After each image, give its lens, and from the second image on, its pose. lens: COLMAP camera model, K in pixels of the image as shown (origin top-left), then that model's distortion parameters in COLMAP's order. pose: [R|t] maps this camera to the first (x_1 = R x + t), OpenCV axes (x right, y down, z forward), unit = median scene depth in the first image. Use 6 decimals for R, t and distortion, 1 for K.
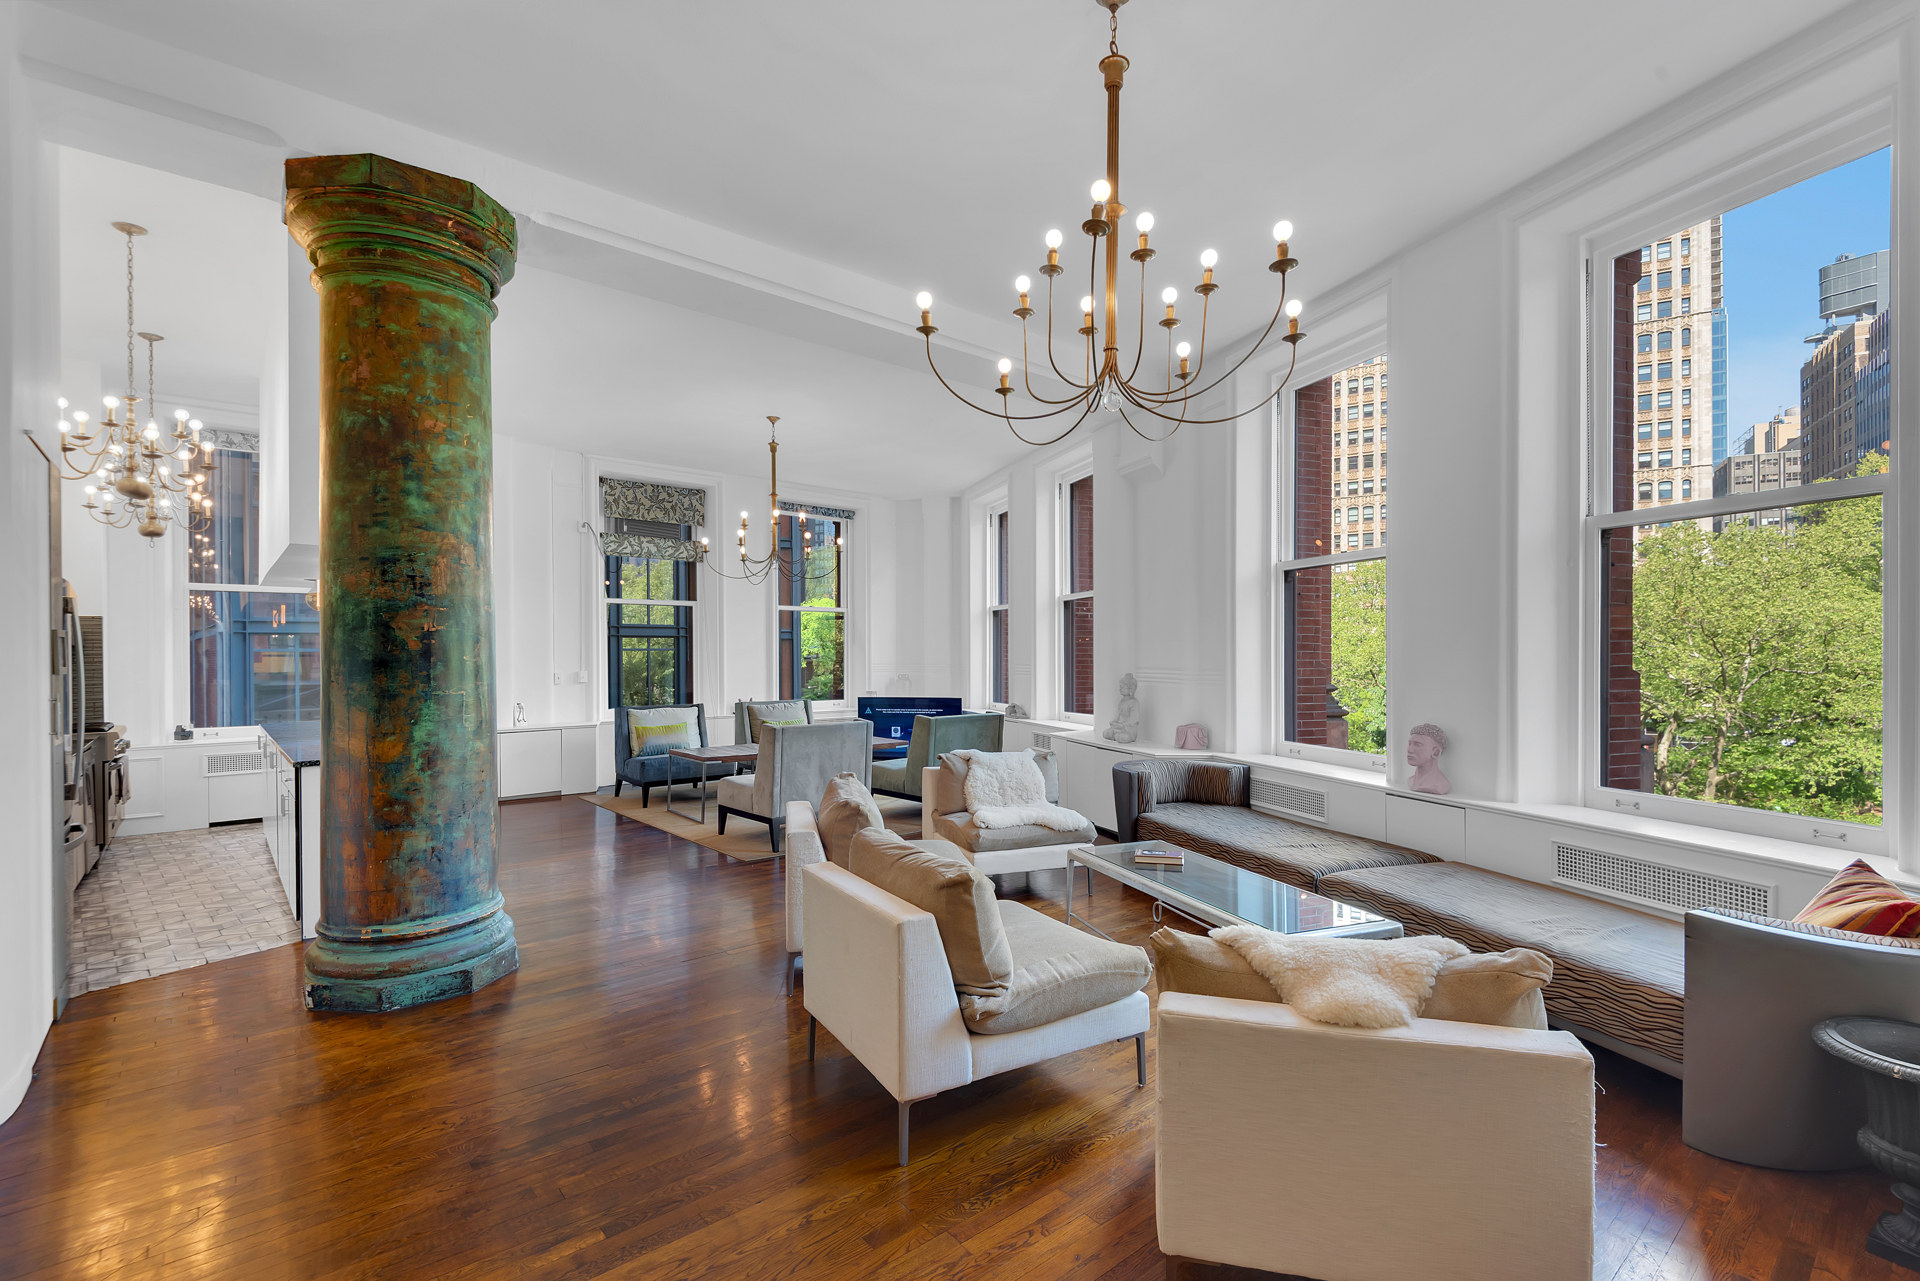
lens RADIAL K [[1056.7, 0, 958.2], [0, 1056.7, 655.1], [0, 0, 1]] dist [0.033639, -0.042017]
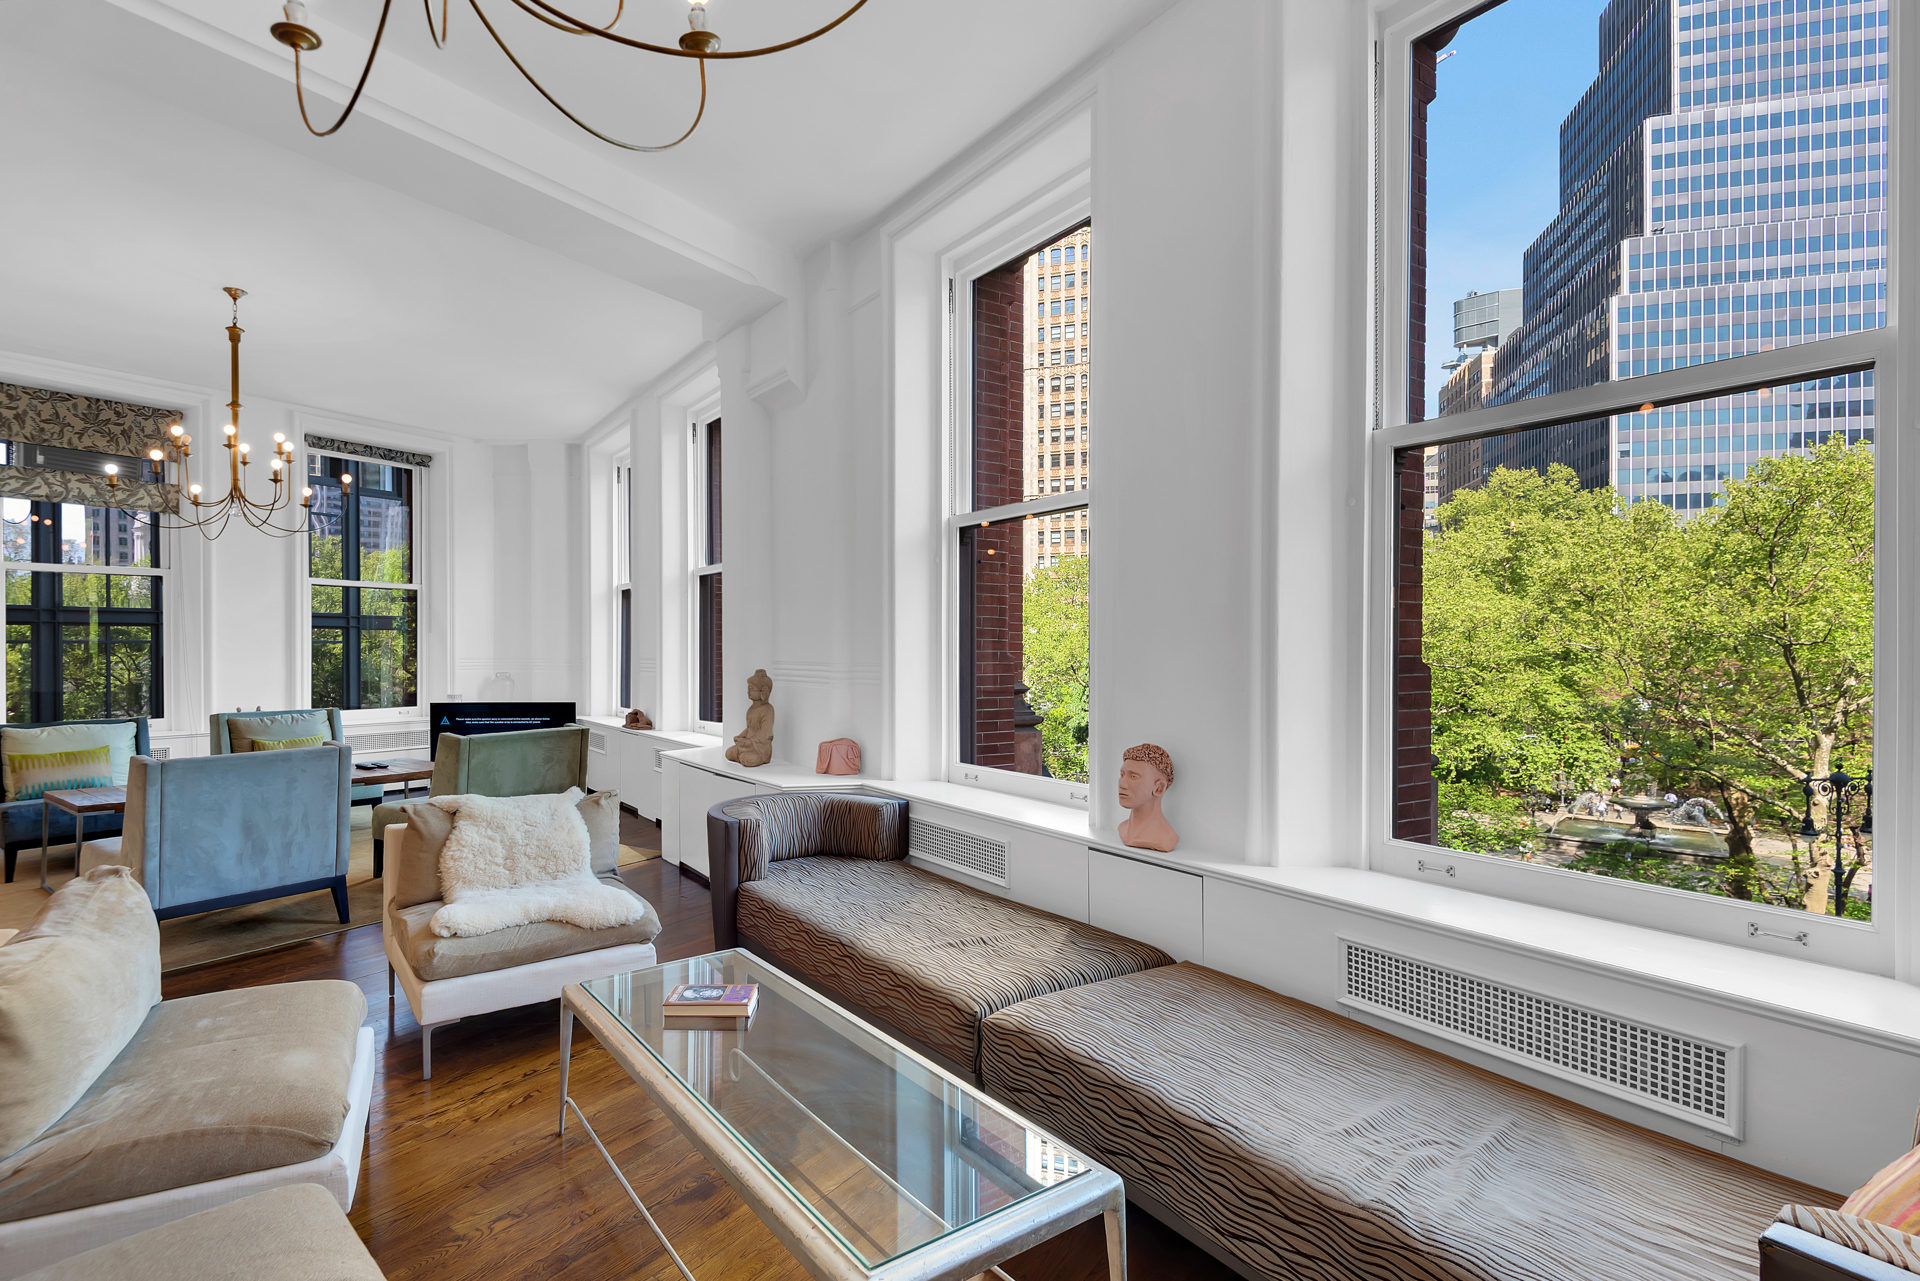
lens RADIAL K [[1056.7, 0, 958.2], [0, 1056.7, 655.1], [0, 0, 1]] dist [0.033639, -0.042017]
pose [[0.965574, -0.000533, 0.260127, 0.106829], [-0.000253, 0.999996, 0.002987, 0.004807], [-0.260128, -0.002950, 0.965570, 0.268882]]
